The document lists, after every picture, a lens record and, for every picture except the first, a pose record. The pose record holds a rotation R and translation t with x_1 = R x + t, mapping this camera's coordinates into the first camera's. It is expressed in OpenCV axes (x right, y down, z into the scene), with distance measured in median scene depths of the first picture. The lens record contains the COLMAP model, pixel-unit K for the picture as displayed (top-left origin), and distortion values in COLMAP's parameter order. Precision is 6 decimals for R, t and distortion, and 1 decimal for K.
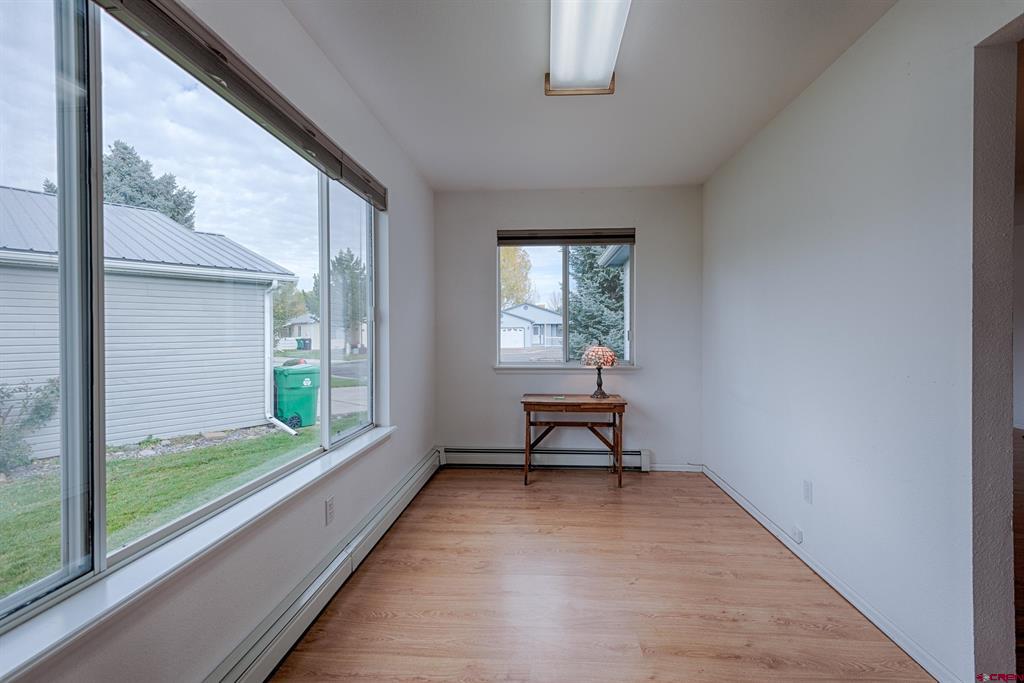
lens RADIAL K [[477.7, 0, 512.2], [0, 477.7, 330.7], [0, 0, 1]] dist [0.023156, -0.003254]
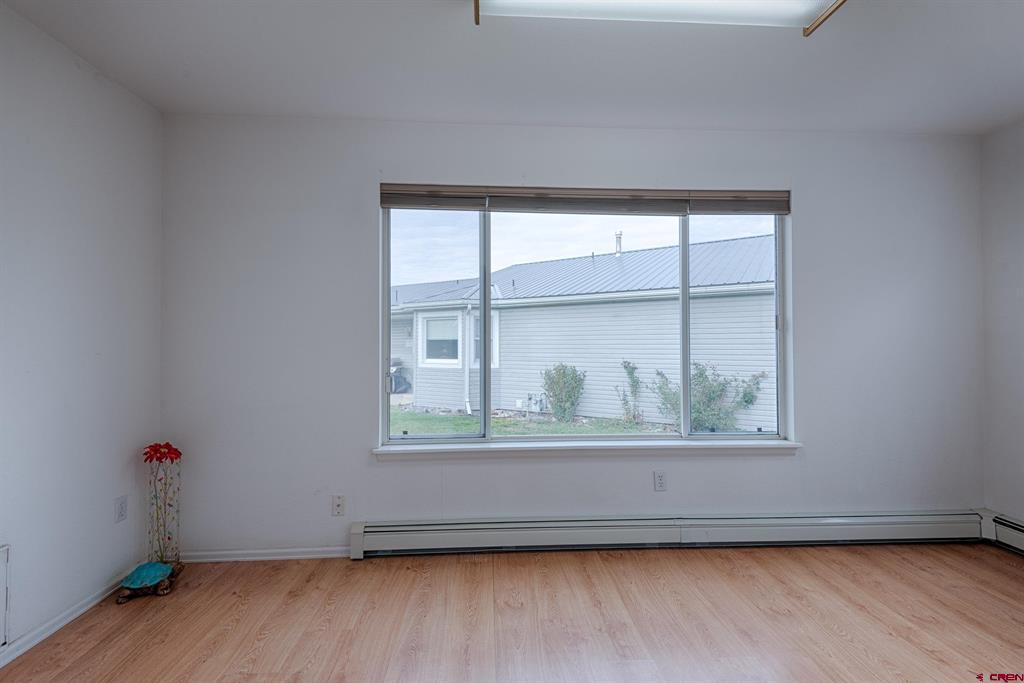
lens RADIAL K [[477.7, 0, 518.5], [0, 477.7, 338.9], [0, 0, 1]] dist [0.023156, -0.003254]
pose [[0.111602, -0.001097, -0.993752, 0.517079], [-0.007696, 0.999968, -0.001968, 0.010380], [0.993723, 0.007868, 0.111590, 0.314636]]
